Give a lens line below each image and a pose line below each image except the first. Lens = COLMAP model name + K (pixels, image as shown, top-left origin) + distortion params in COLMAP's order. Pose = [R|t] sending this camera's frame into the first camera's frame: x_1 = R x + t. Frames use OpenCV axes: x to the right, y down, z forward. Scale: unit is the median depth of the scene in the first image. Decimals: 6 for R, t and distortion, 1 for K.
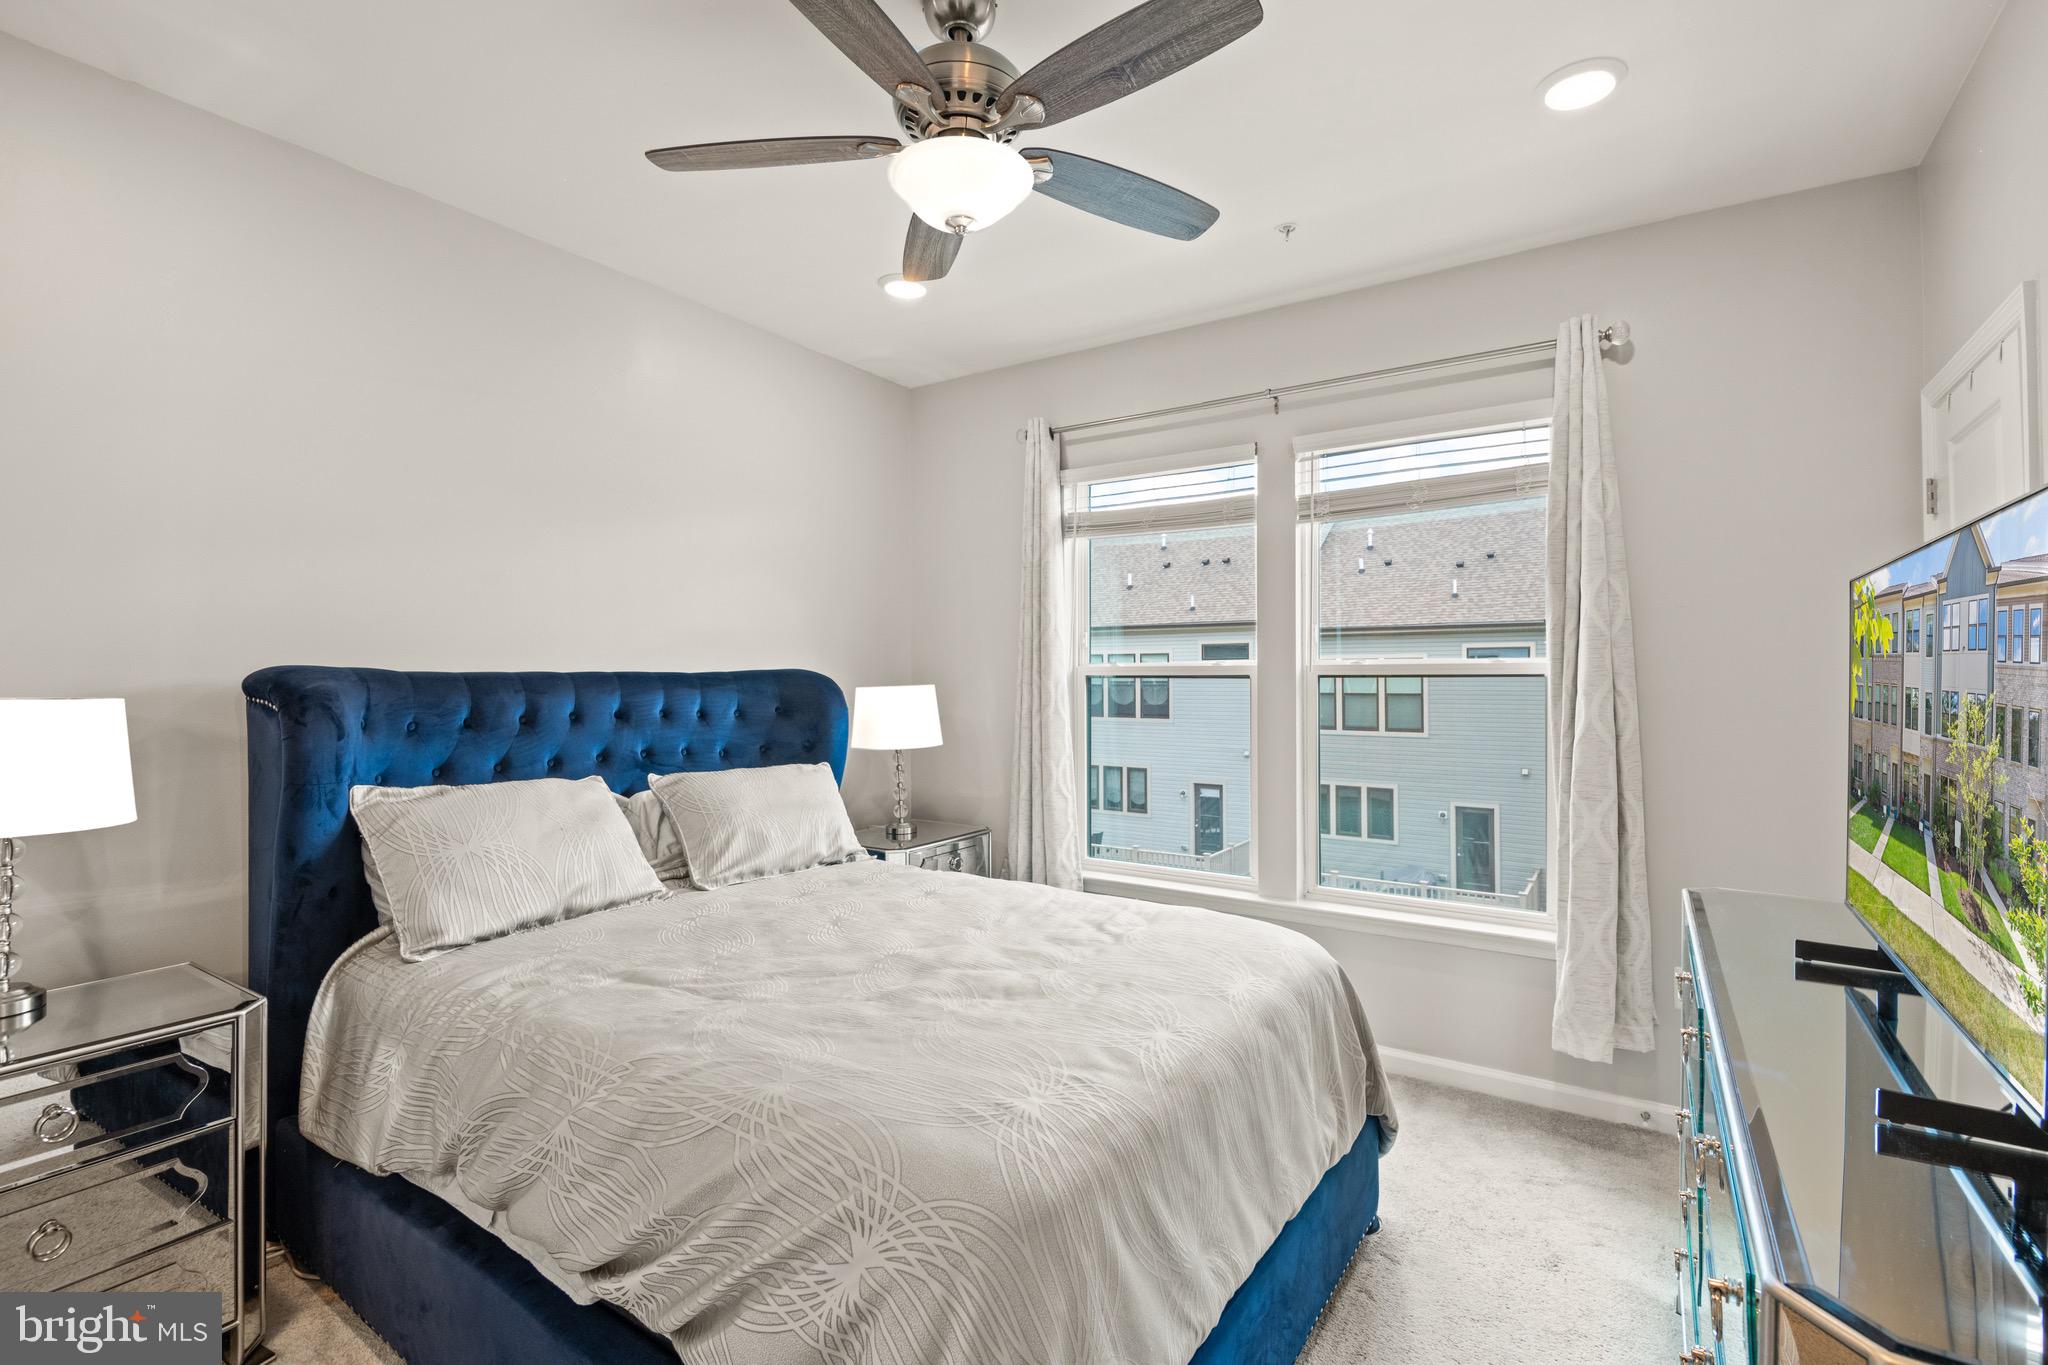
lens RADIAL K [[932.9, 0, 1006.4], [0, 932.9, 688.3], [0, 0, 1]] dist [0.017560, -0.015072]
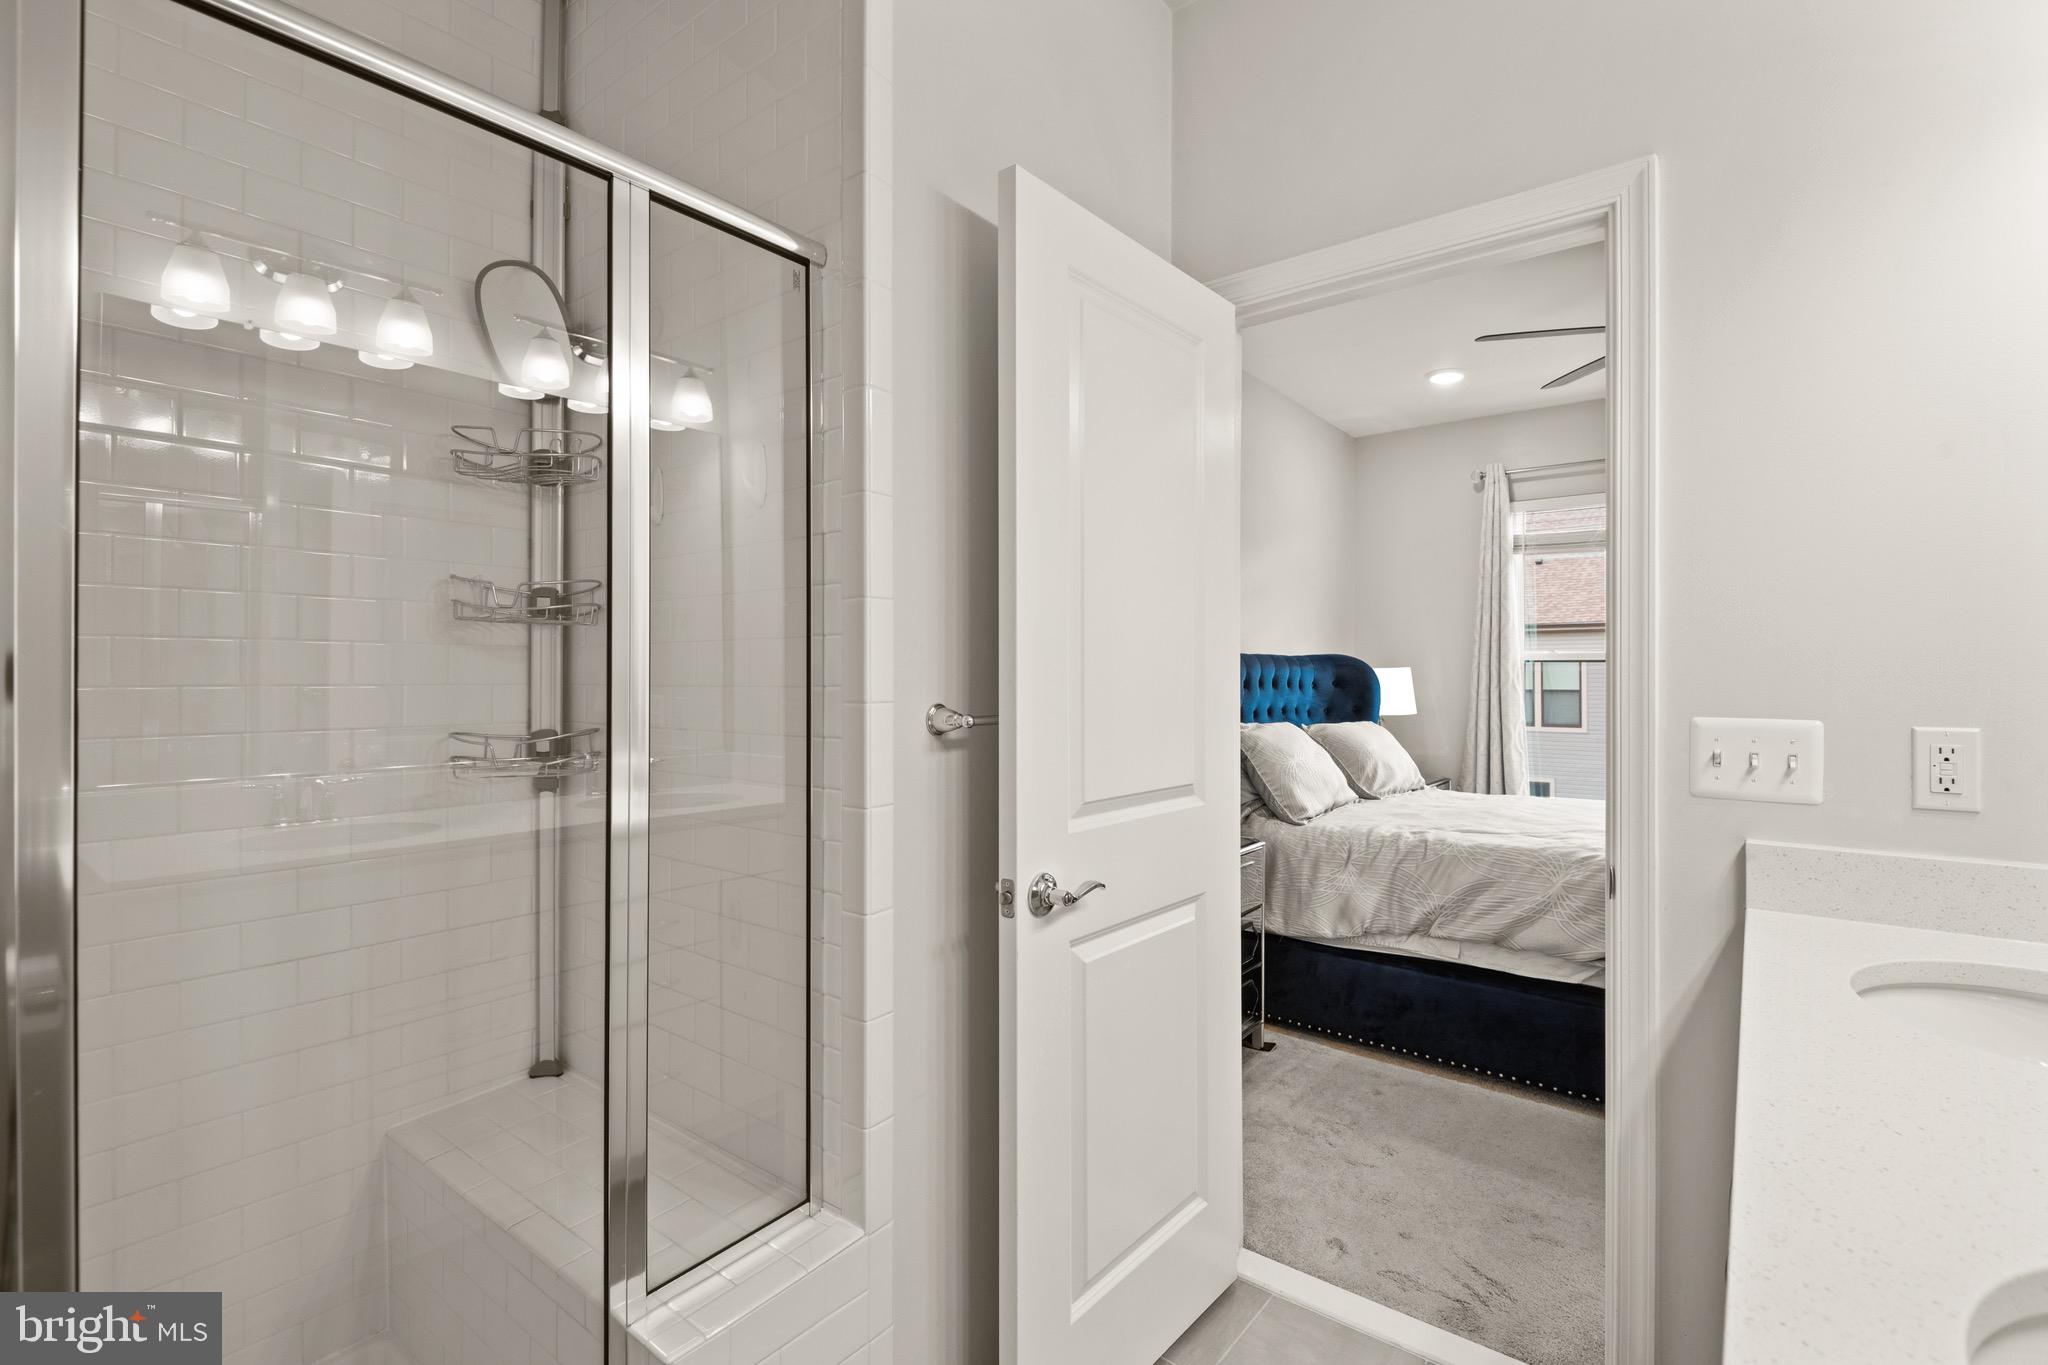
lens RADIAL K [[932.9, 0, 1027.5], [0, 932.9, 666.0], [0, 0, 1]] dist [0.017560, -0.015072]
pose [[0.997156, 0.004134, -0.075245, -0.520089], [-0.005713, 0.999768, -0.020777, 0.025763], [0.075142, 0.021148, 0.996949, -0.351228]]
